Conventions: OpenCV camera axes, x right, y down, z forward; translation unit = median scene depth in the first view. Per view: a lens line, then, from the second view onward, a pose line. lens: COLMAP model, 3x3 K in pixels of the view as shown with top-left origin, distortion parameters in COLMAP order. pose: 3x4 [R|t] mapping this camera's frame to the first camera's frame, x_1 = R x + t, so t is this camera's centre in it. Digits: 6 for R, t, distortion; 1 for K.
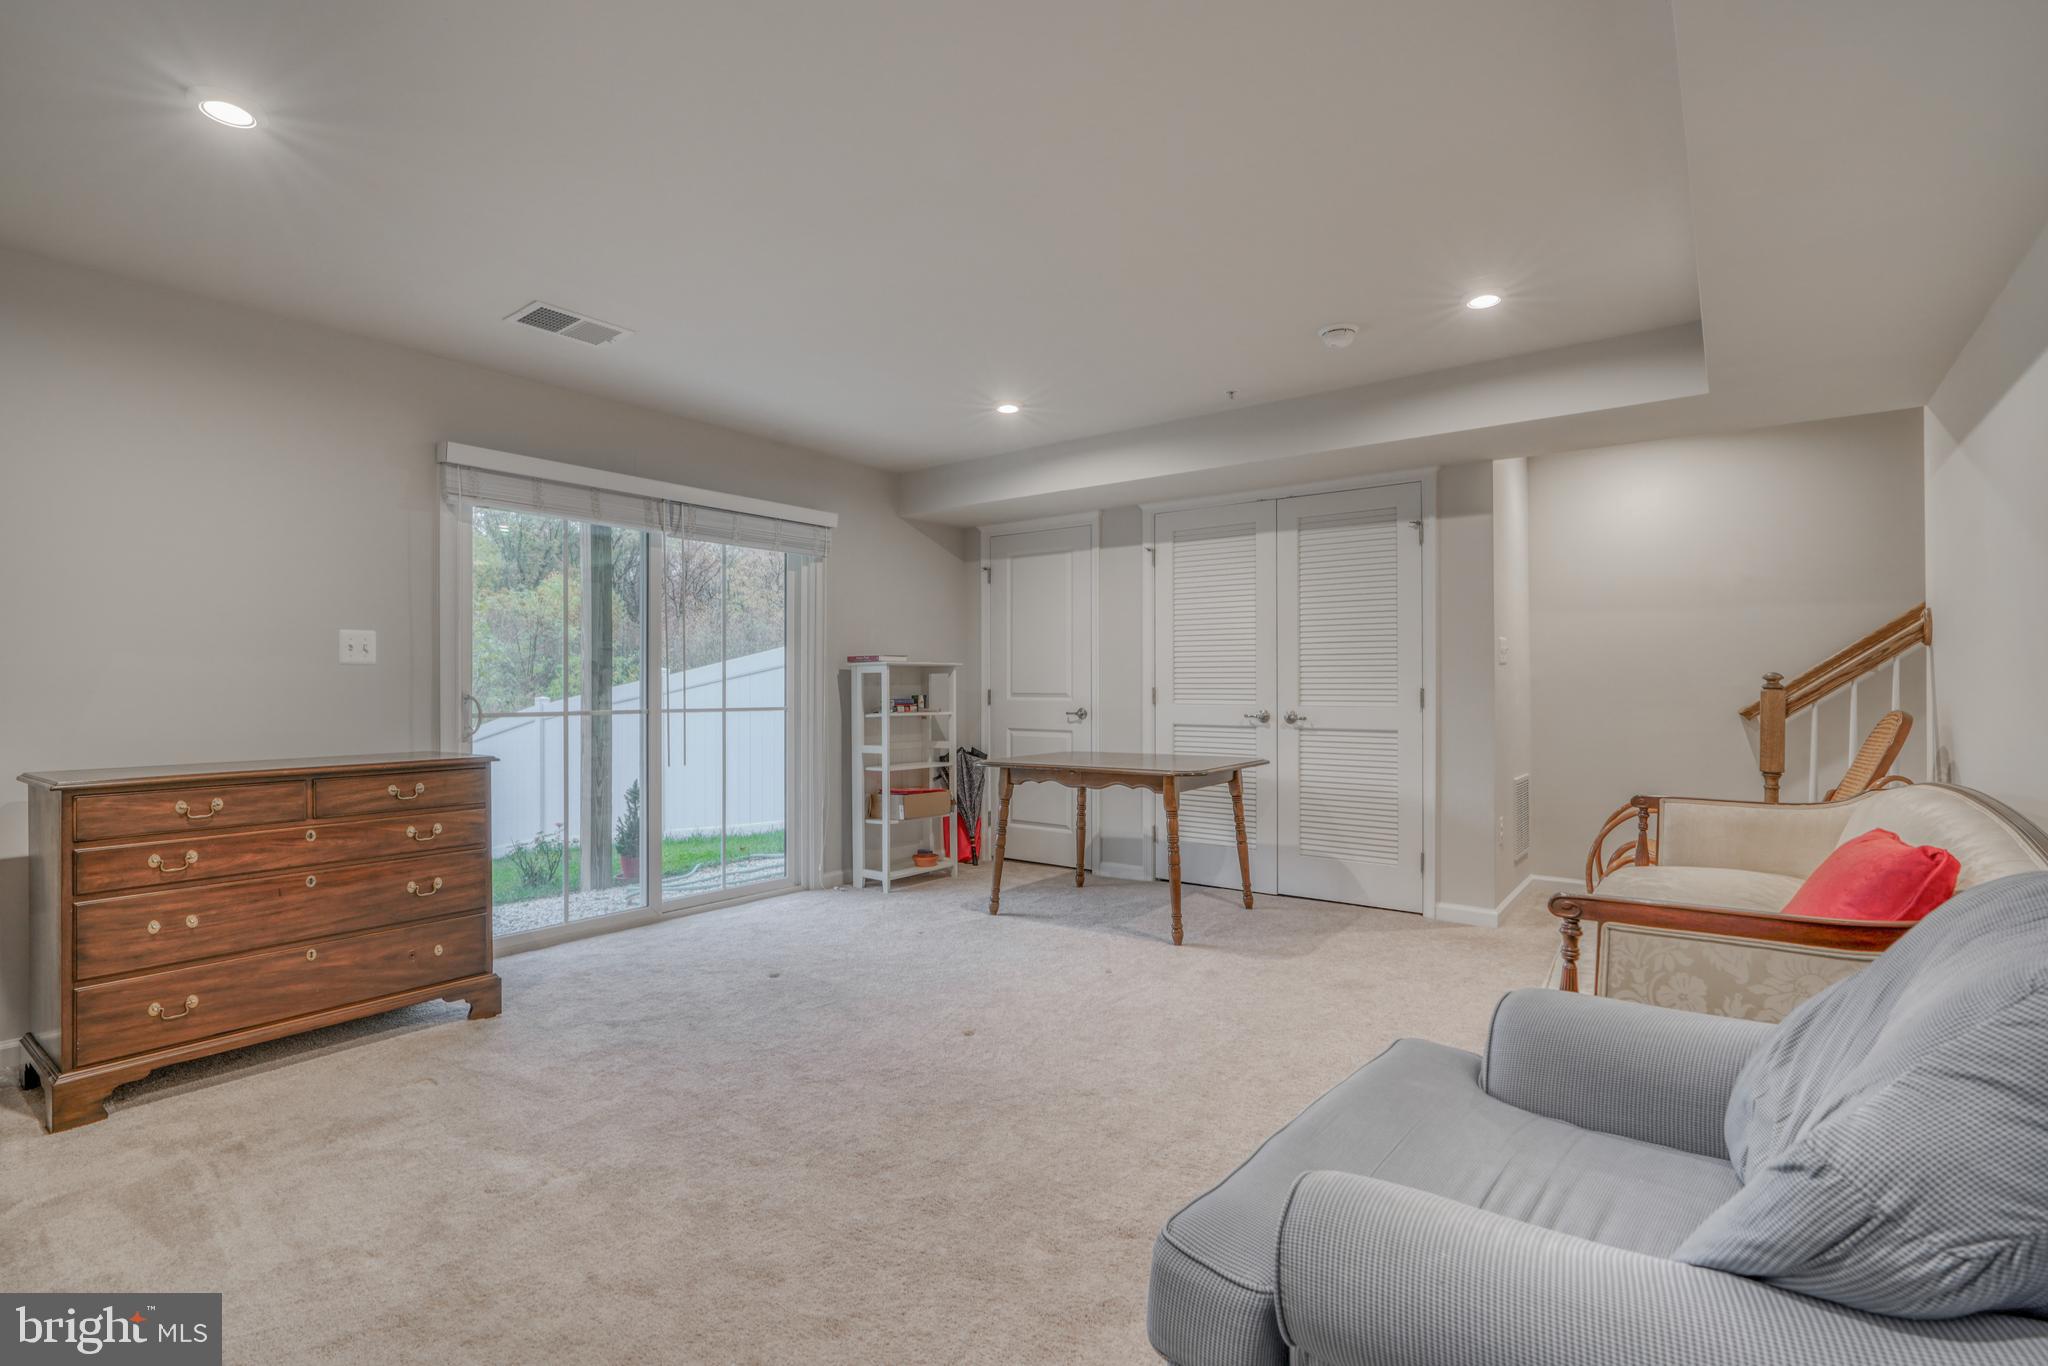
lens RADIAL K [[933.4, 0, 1021.5], [0, 933.4, 685.4], [0, 0, 1]] dist [-0.010127, 0.005066]
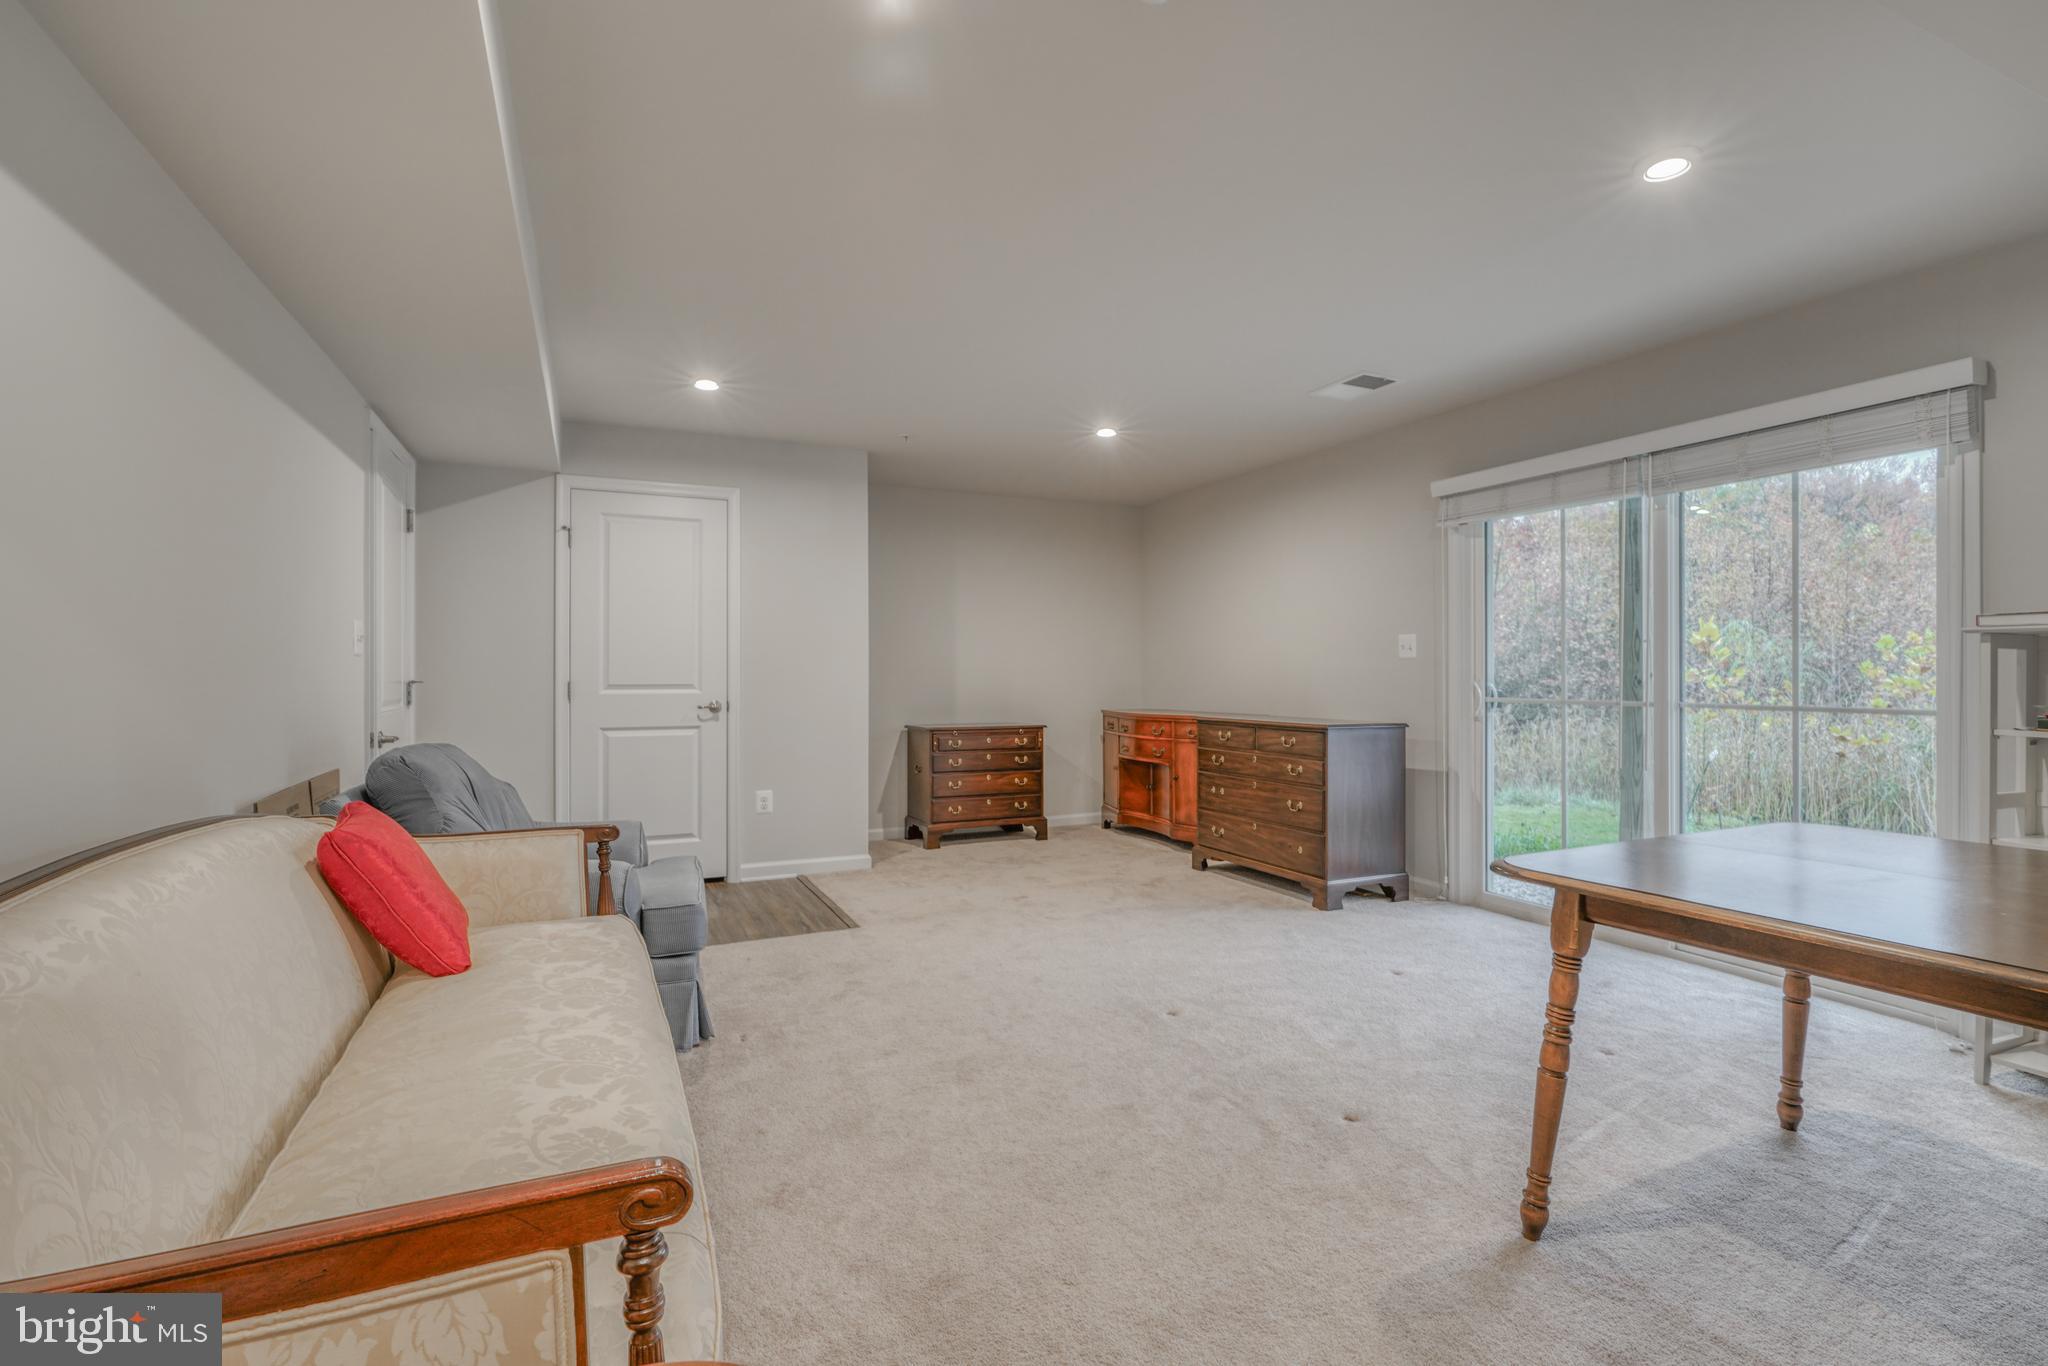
lens RADIAL K [[933.4, 0, 1020.7], [0, 933.4, 676.7], [0, 0, 1]] dist [-0.010127, 0.005066]
pose [[-0.463406, 0.002233, -0.886143, 0.911733], [-0.001597, 0.999993, 0.003355, 0.000570], [0.886145, 0.002970, -0.463399, 1.291945]]
